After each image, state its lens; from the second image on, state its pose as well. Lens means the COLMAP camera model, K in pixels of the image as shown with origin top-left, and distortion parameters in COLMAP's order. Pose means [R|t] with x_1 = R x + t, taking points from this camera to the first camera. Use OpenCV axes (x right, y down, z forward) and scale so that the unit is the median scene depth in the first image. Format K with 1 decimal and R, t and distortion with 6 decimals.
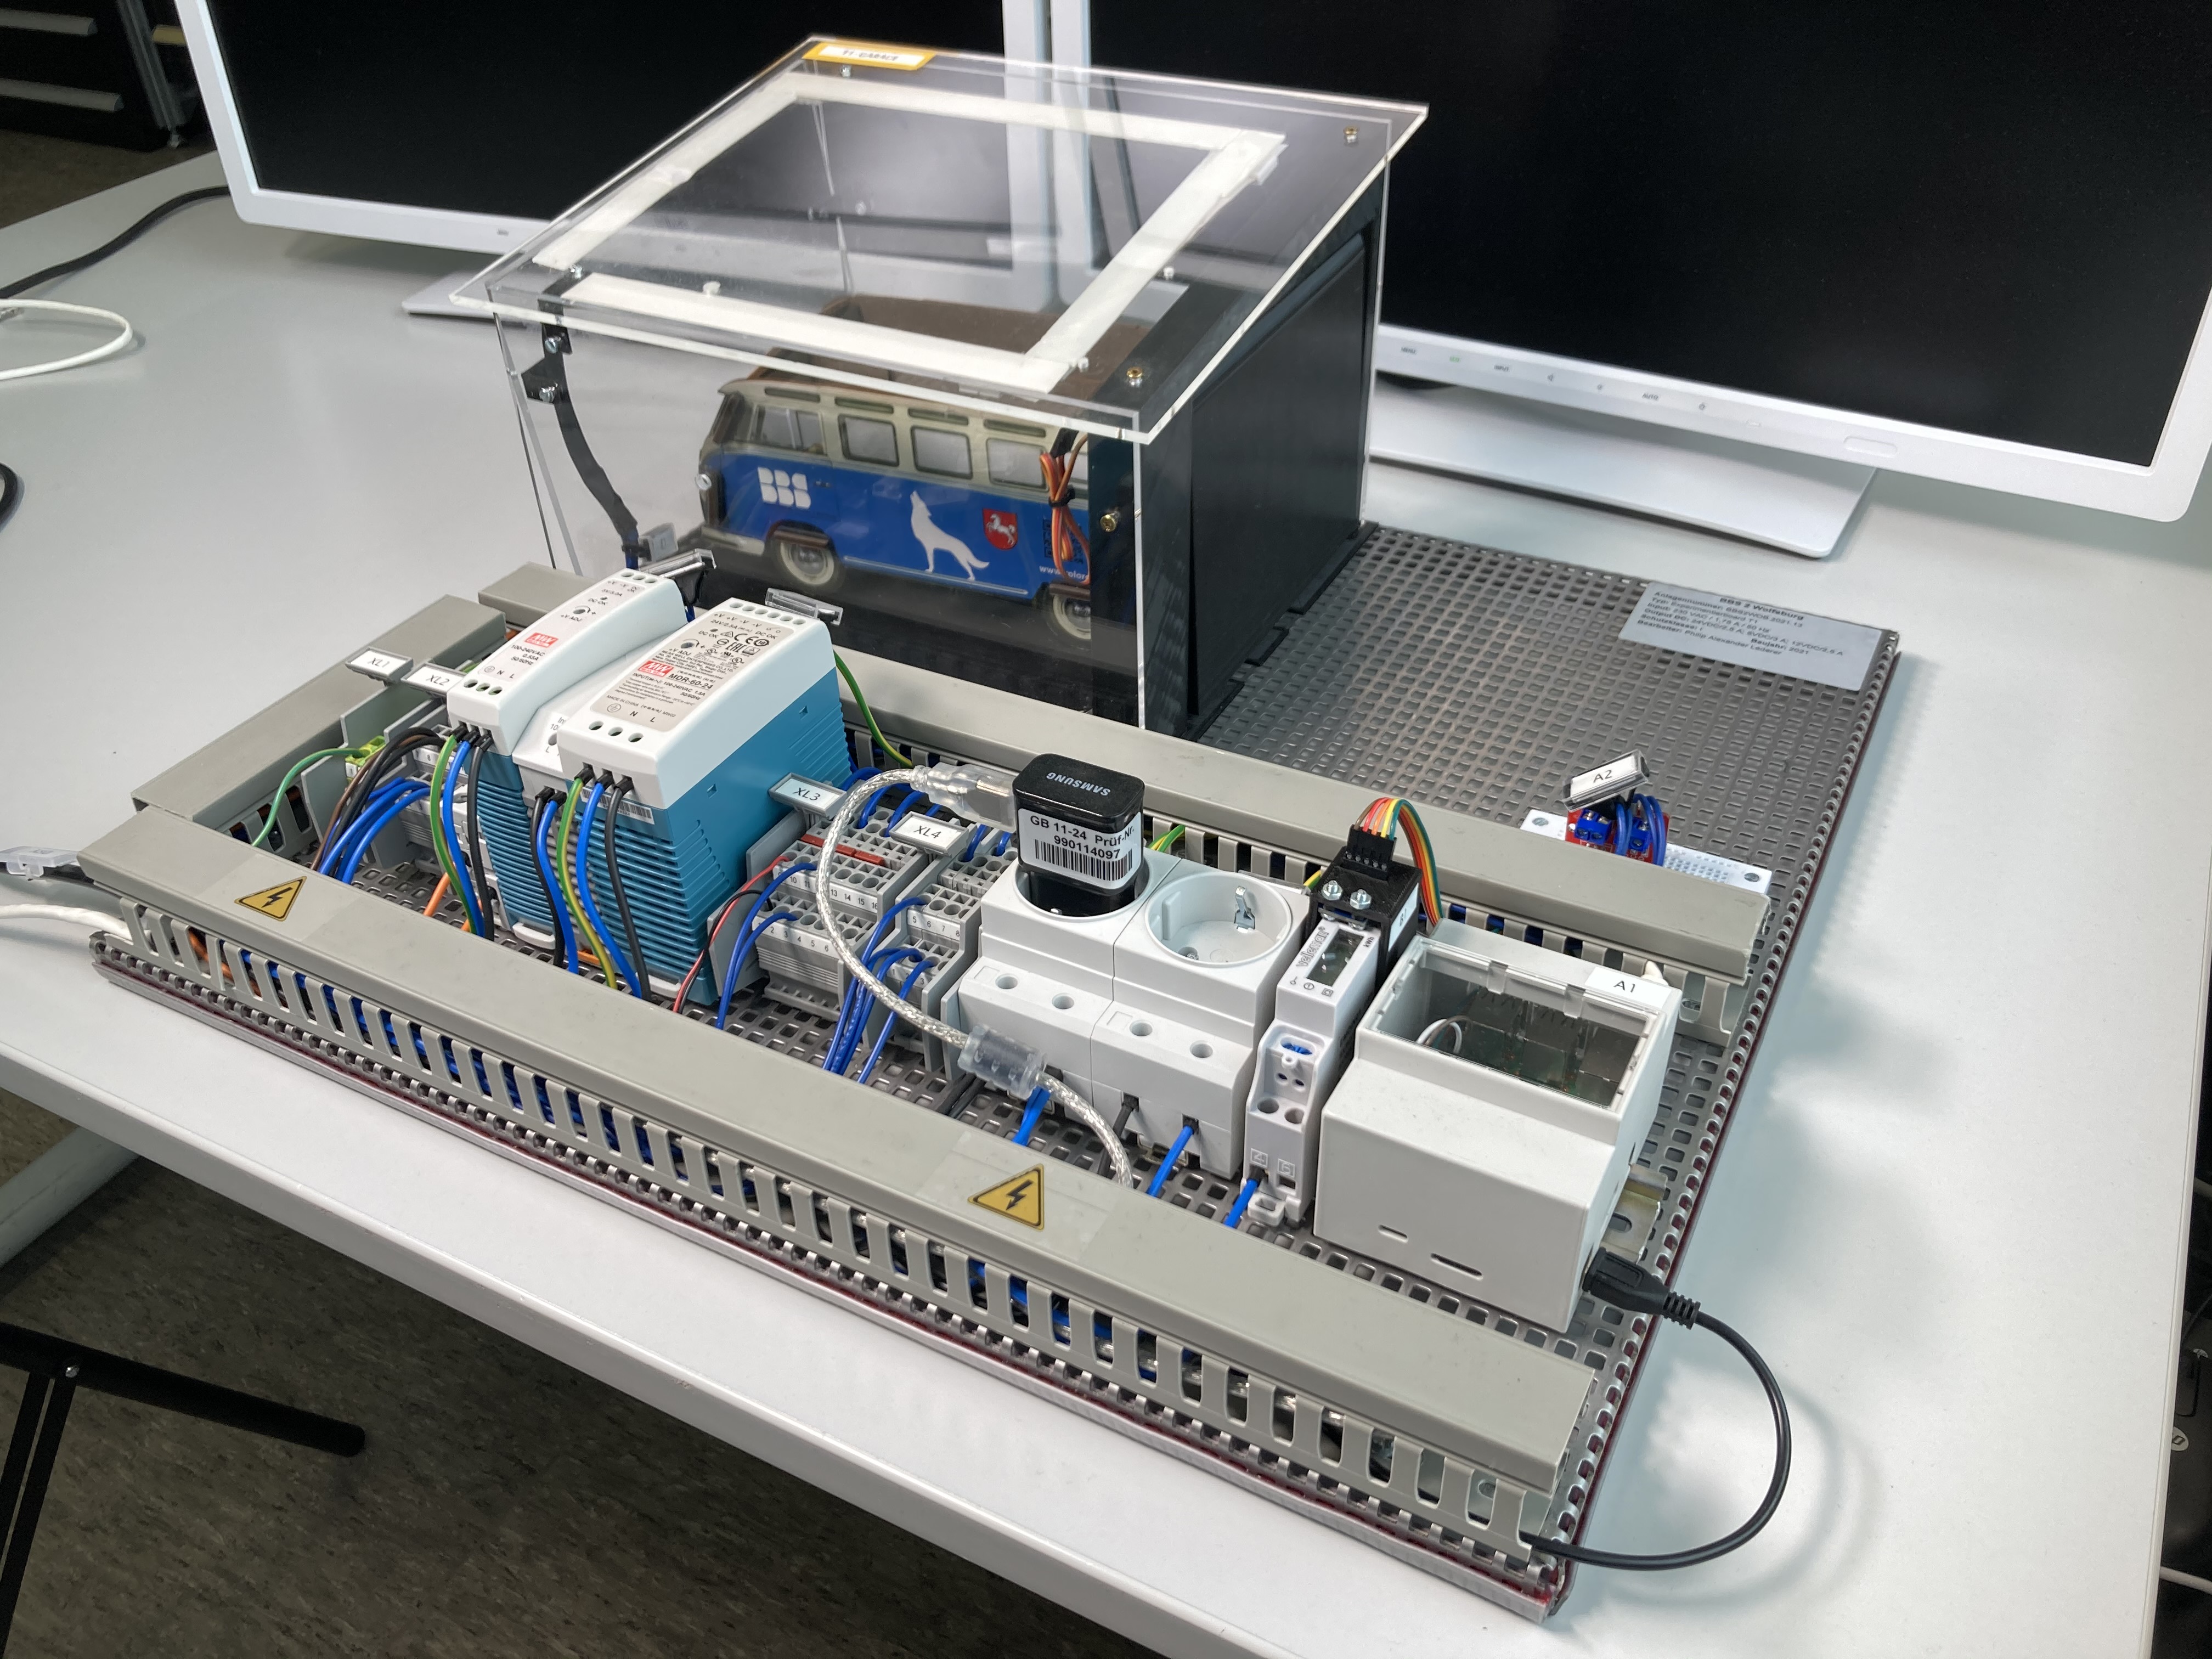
lens RADIAL K [[1846.6, 0, 1105.1], [0, 1846.6, 793.7], [0, 0, 1]] dist [0.026692, -0.012723]
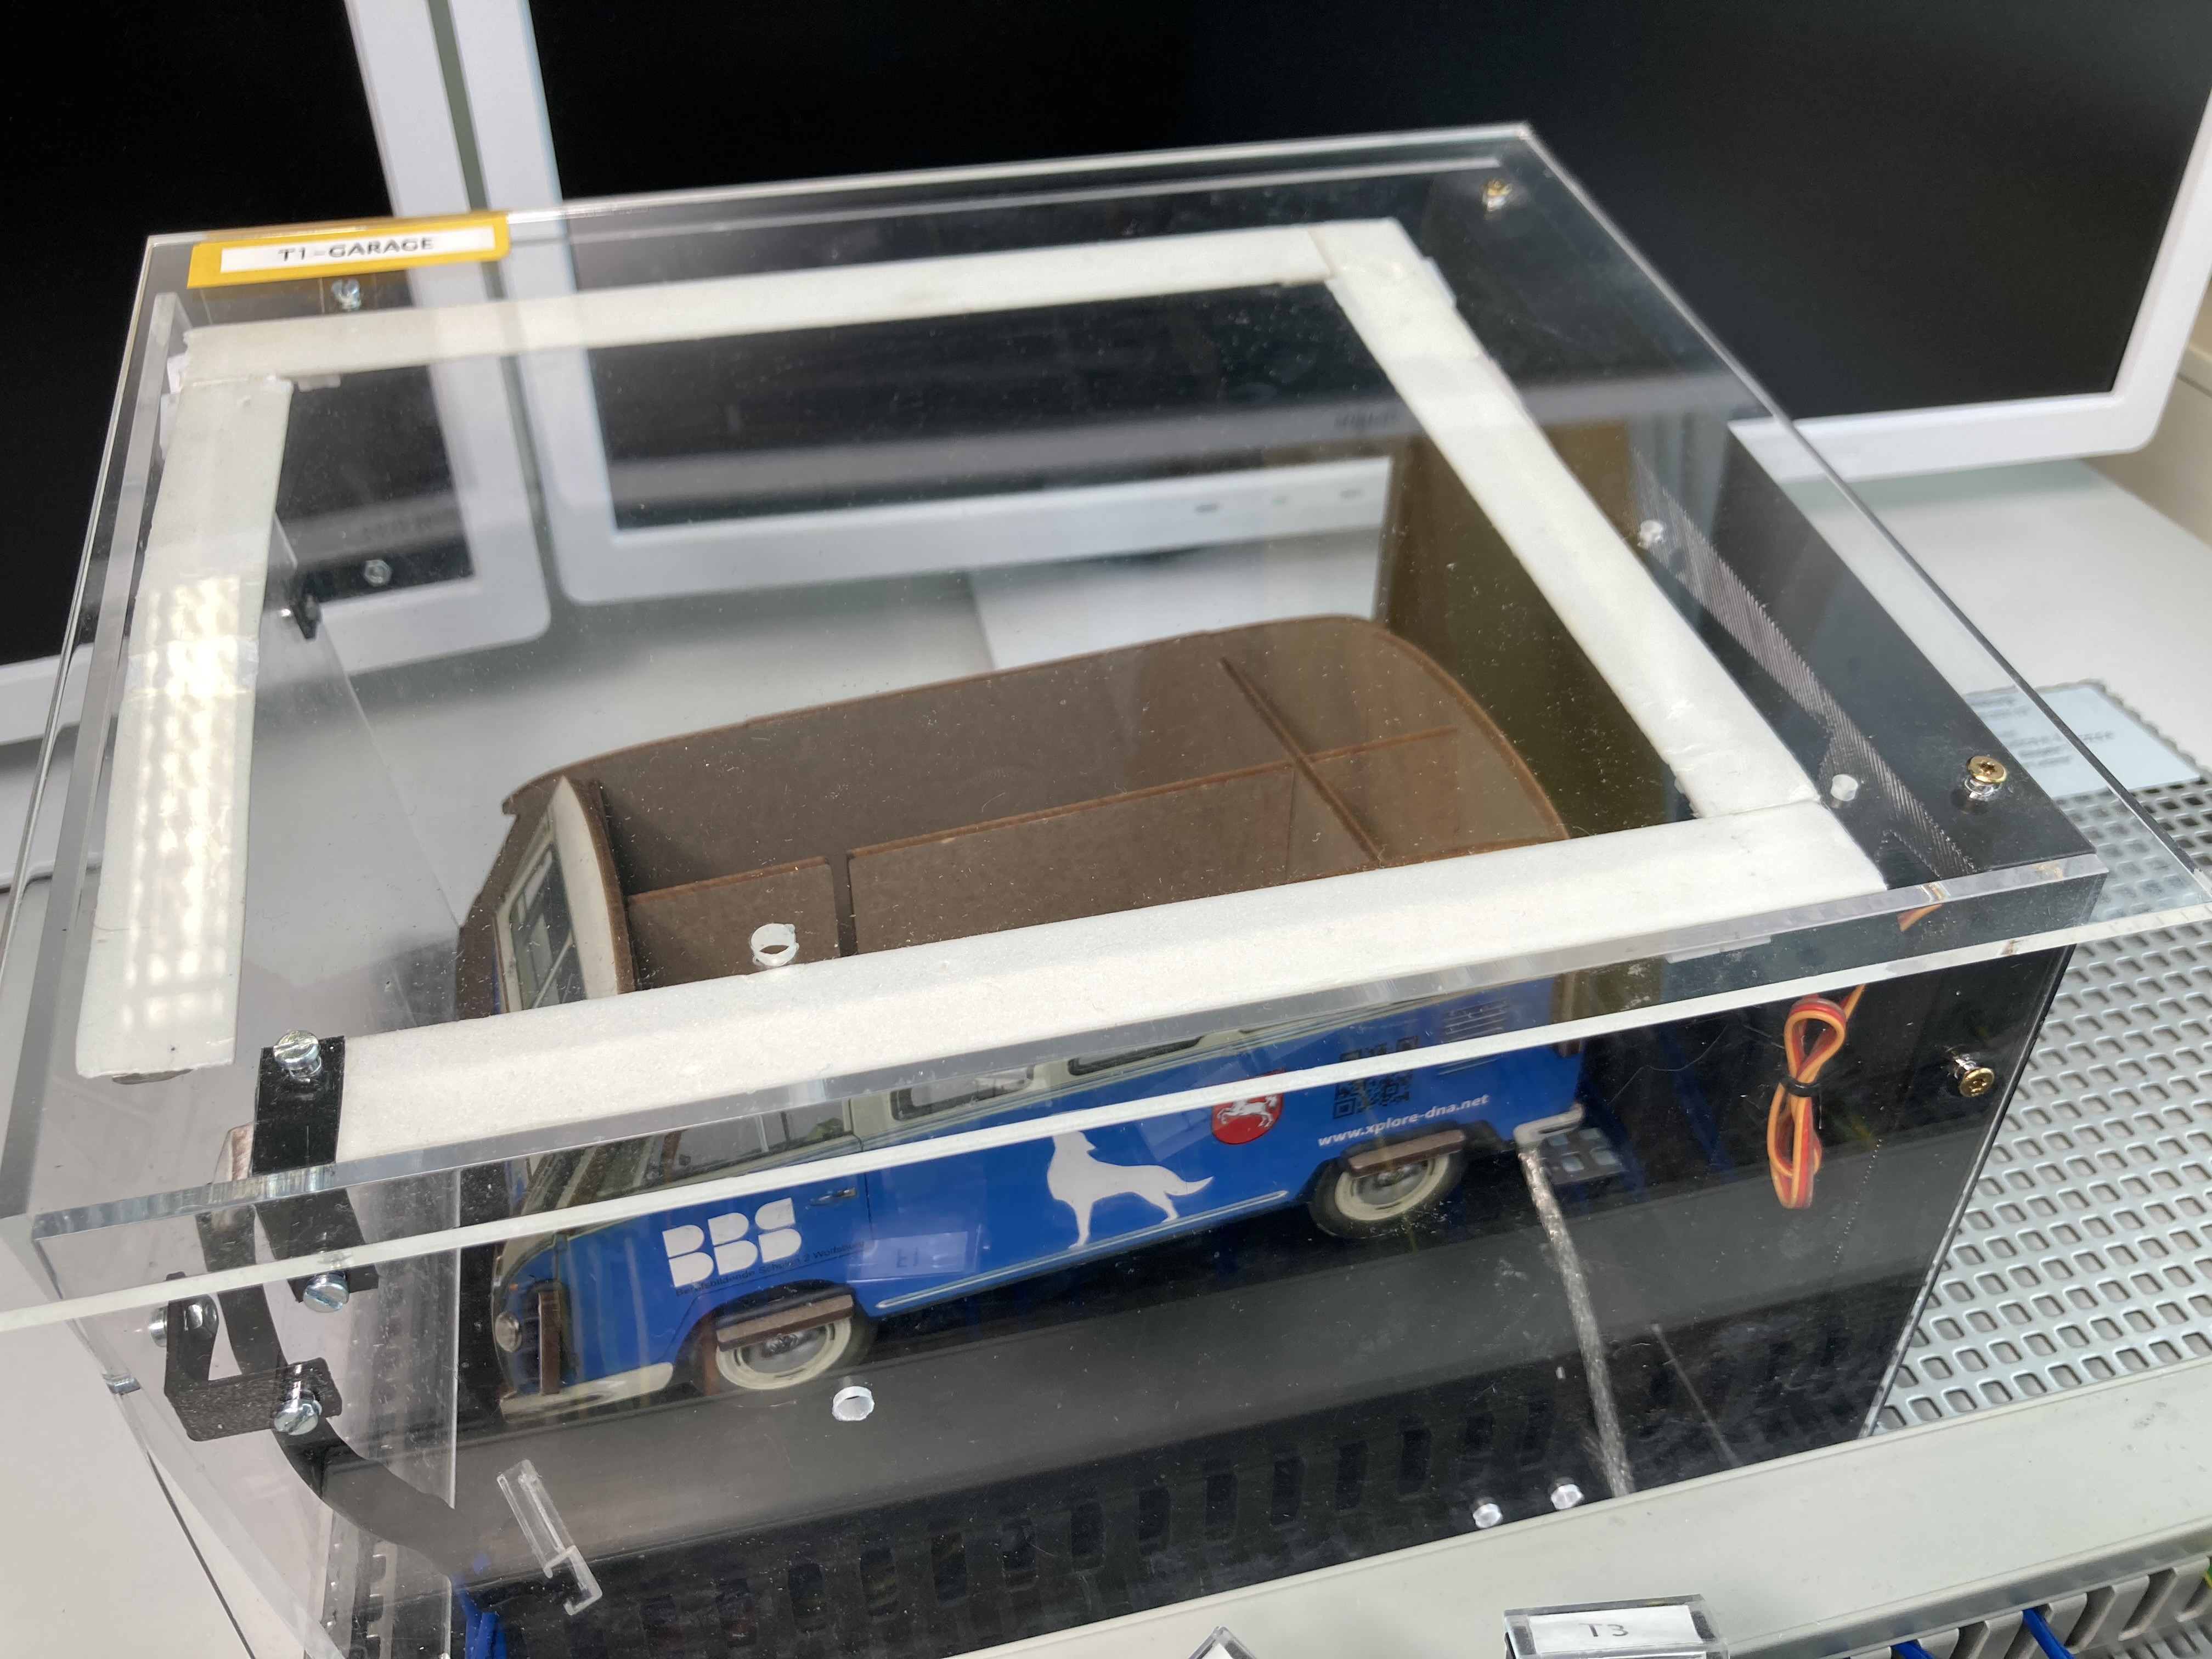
lens RADIAL K [[1846.6, 0, 1105.1], [0, 1846.6, 793.7], [0, 0, 1]] dist [0.026692, -0.012723]
pose [[0.741536, -0.375504, 0.555986, -0.427525], [0.378482, 0.918379, 0.115465, -0.384015], [-0.553963, 0.124809, 0.823133, 0.805589]]
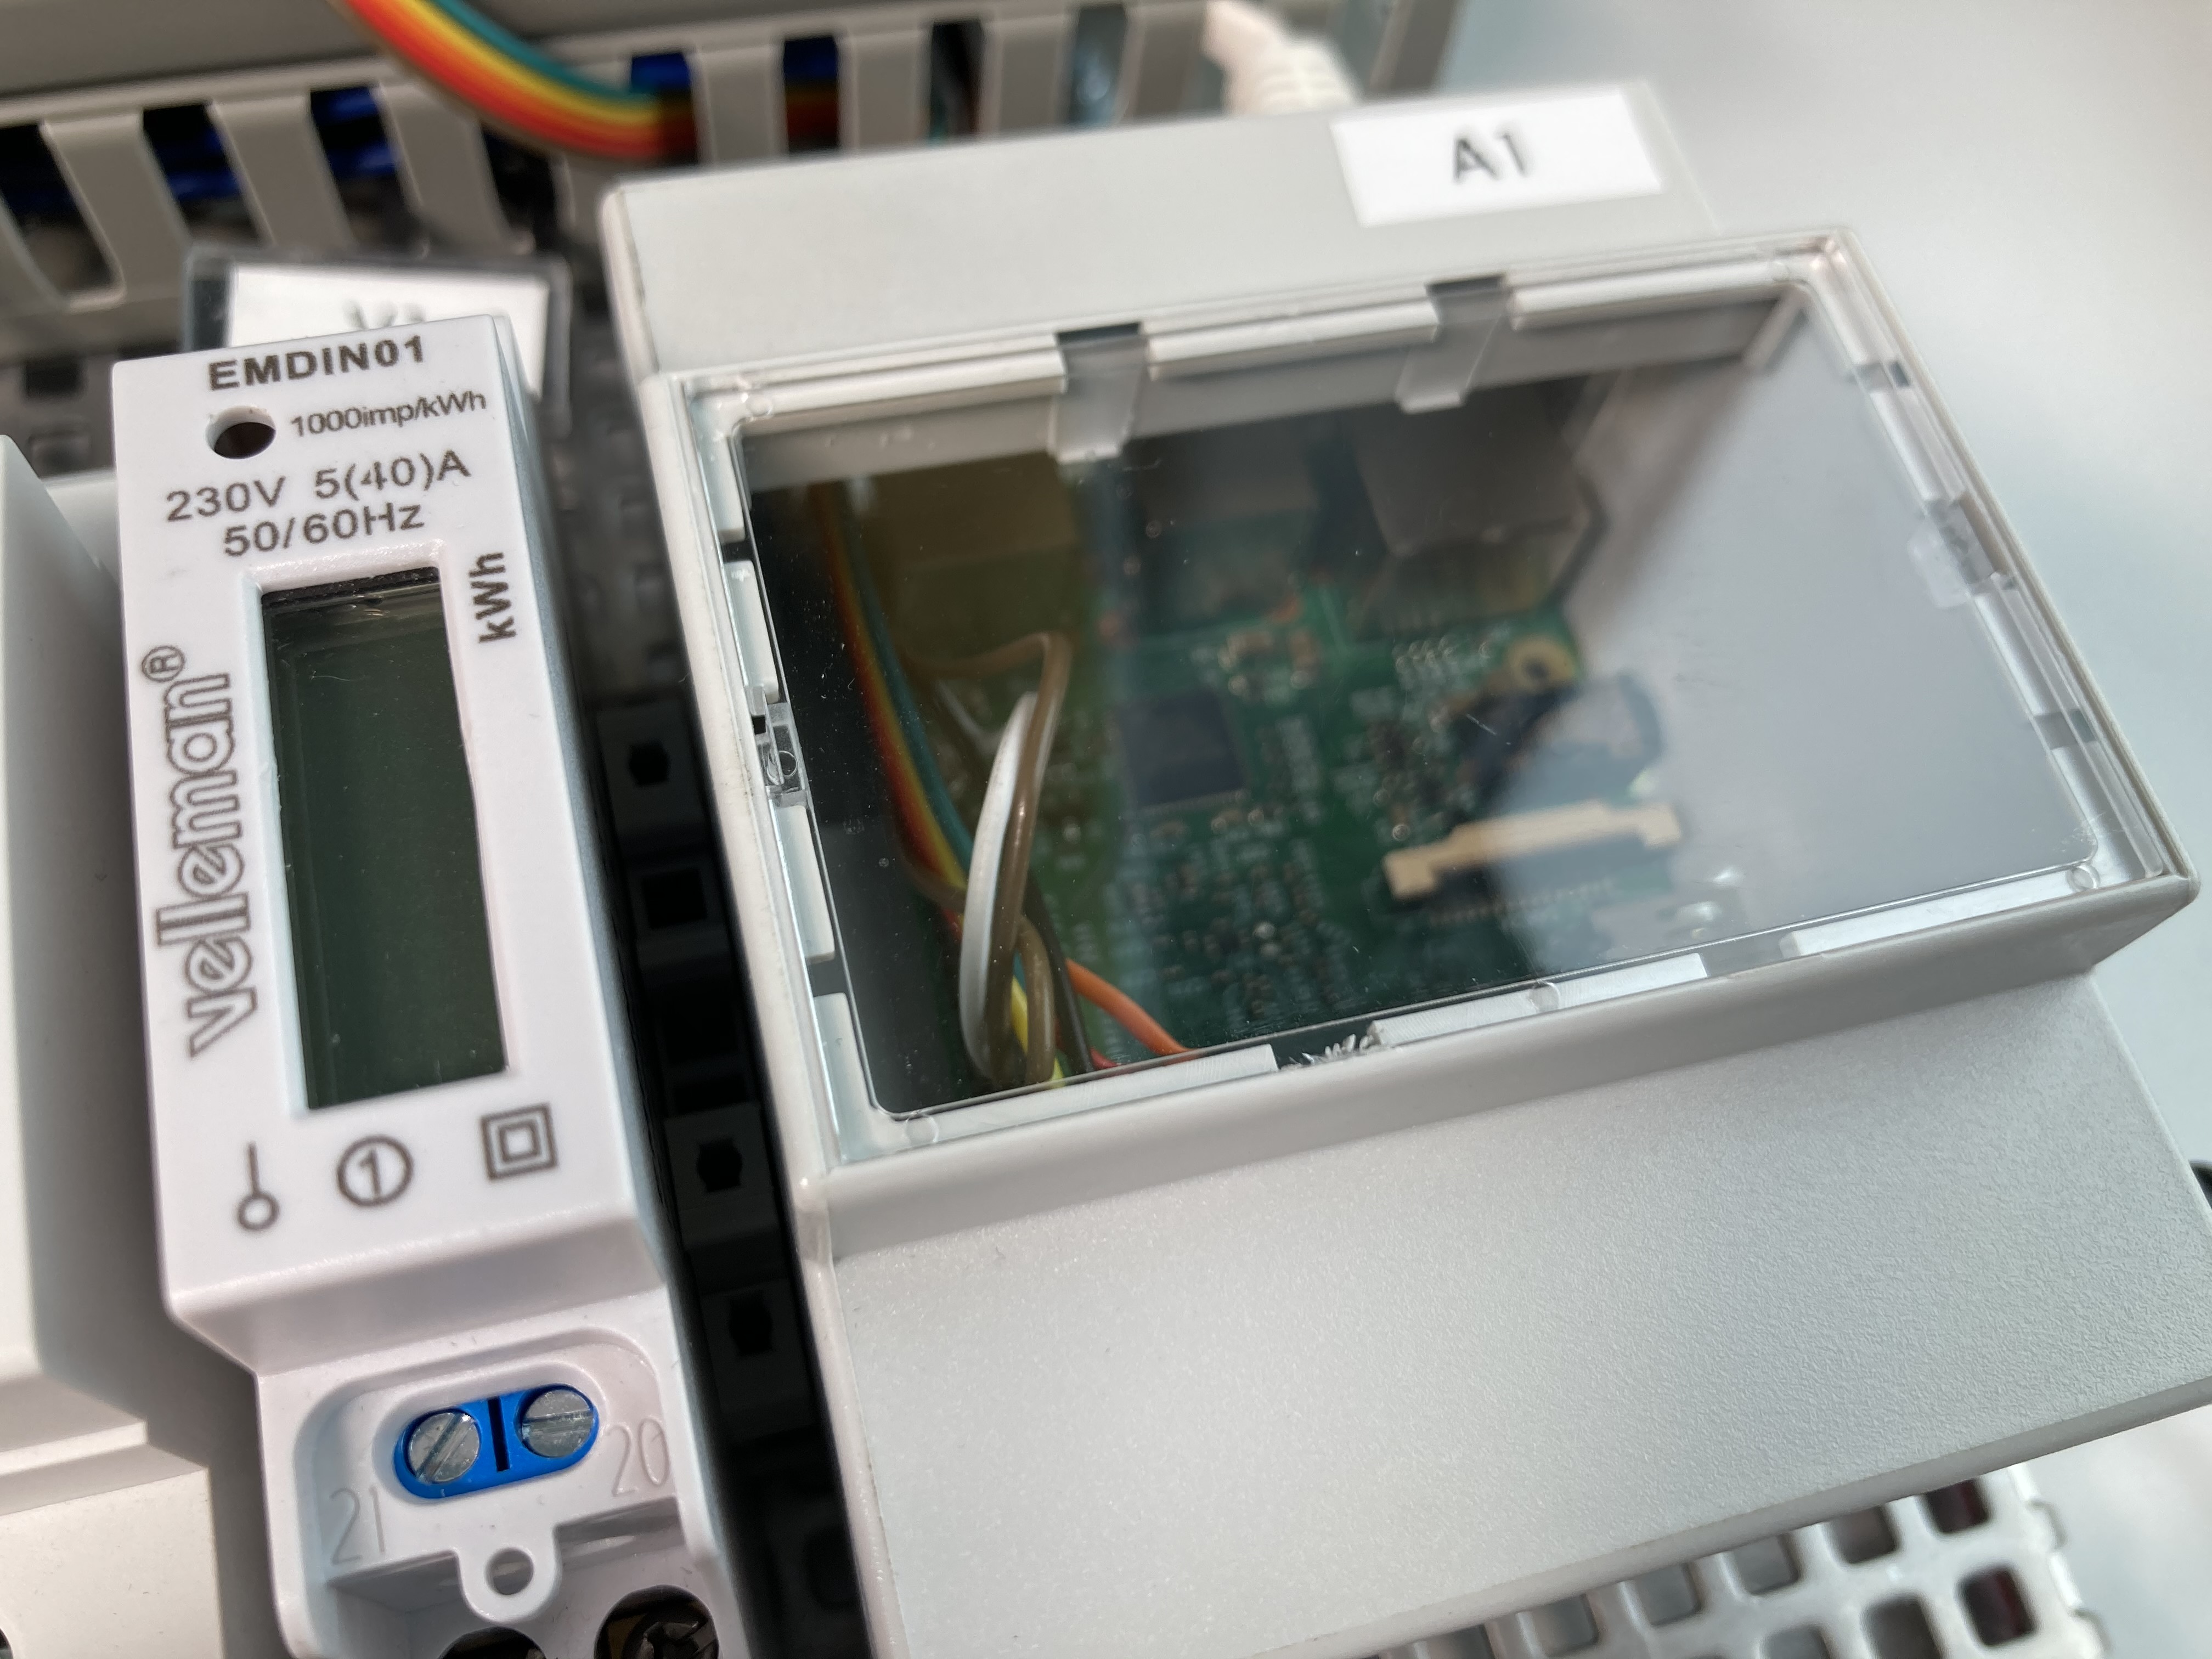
lens RADIAL K [[1870.8, 0, 1104.4], [0, 1870.8, 890.7], [0, 0, 1]] dist [-0.008807, -0.006947]
pose [[0.730803, -0.575038, 0.367775, 0.097138], [0.293533, 0.751182, 0.591240, 0.018236], [-0.616251, -0.324126, 0.717758, 0.761509]]
